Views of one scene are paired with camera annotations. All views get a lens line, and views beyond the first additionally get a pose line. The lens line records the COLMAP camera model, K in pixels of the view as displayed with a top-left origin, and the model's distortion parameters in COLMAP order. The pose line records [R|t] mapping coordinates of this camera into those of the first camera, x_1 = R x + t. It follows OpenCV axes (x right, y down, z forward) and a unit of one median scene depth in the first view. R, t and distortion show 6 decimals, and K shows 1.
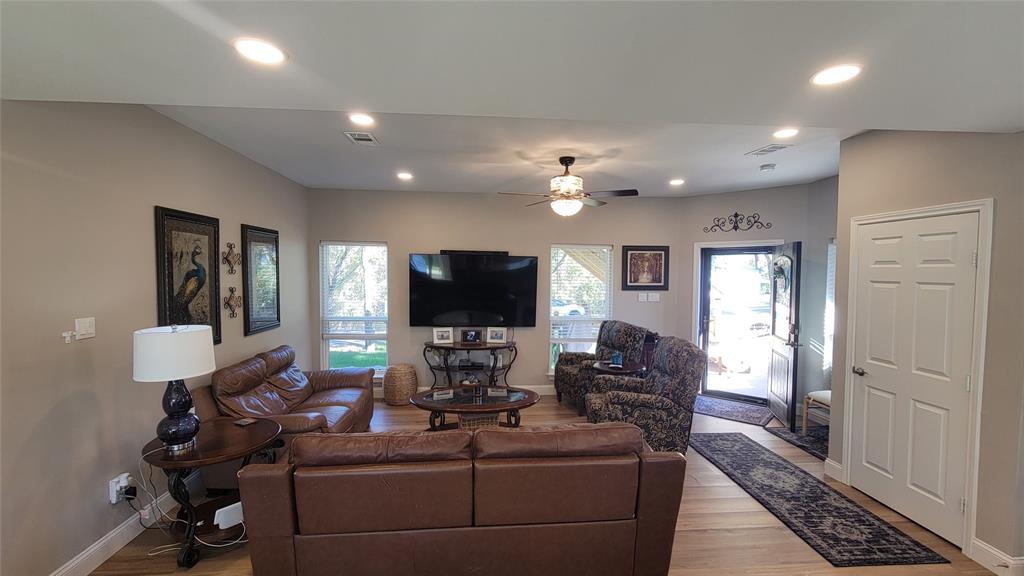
lens RADIAL K [[449.4, 0, 511.7], [0, 449.4, 293.9], [0, 0, 1]] dist [0.004248, 0.000233]
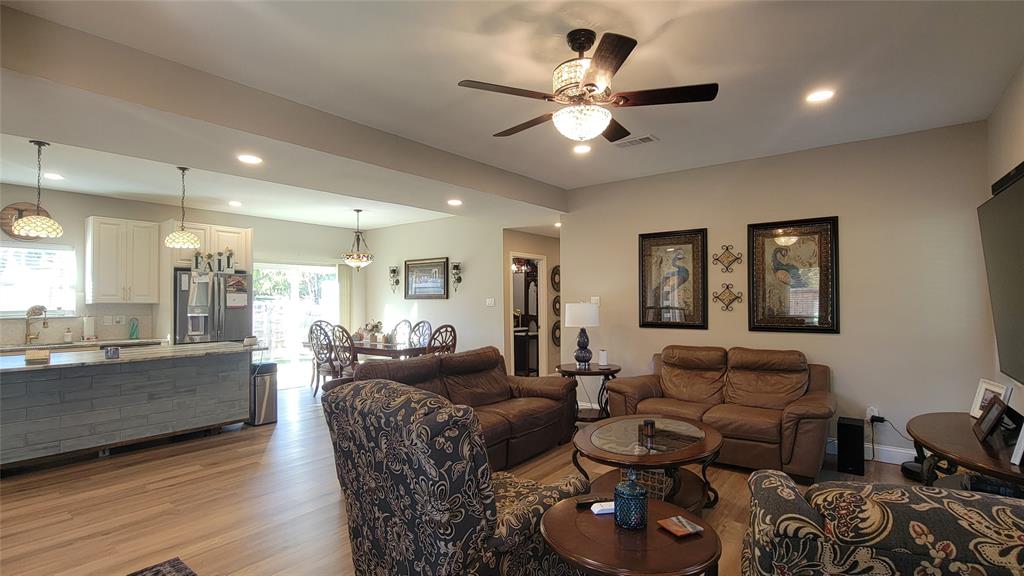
lens RADIAL K [[480.6, 0, 512.8], [0, 480.6, 290.4], [0, 0, 1]] dist [0.000996, -0.000009]
pose [[-0.671337, -0.012903, -0.741039, 0.645248], [-0.032806, 0.999386, 0.012319, 0.004404], [0.740425, 0.032581, -0.671348, 1.422761]]
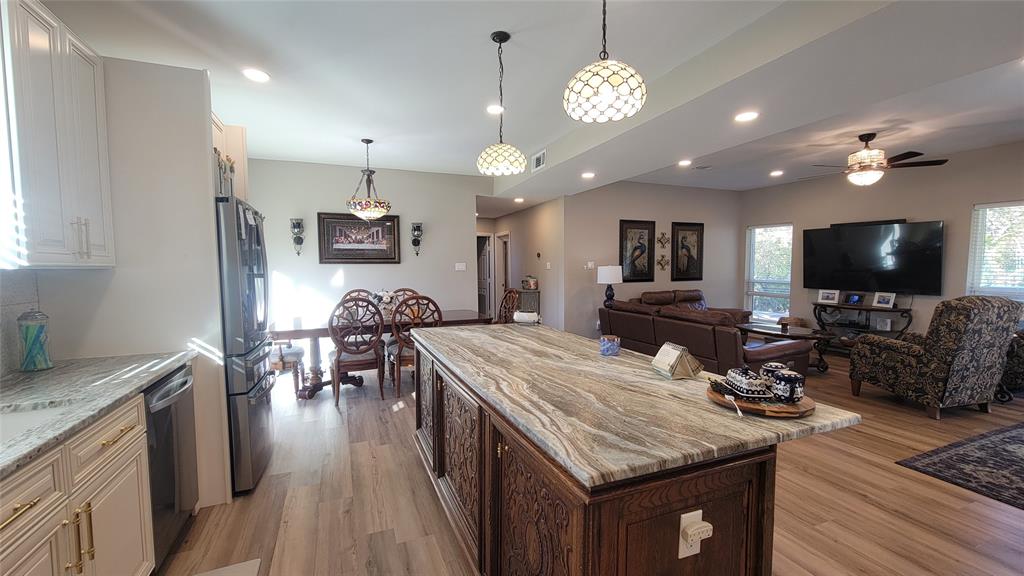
lens RADIAL K [[417.3, 0, 511.8], [0, 417.3, 290.5], [0, 0, 1]] dist [0.001497, -0.000070]
pose [[0.310427, 0.050105, -0.949276, 0.930784], [-0.039396, 0.998430, 0.039817, 0.095707], [0.949780, 0.025038, 0.311914, -0.203669]]
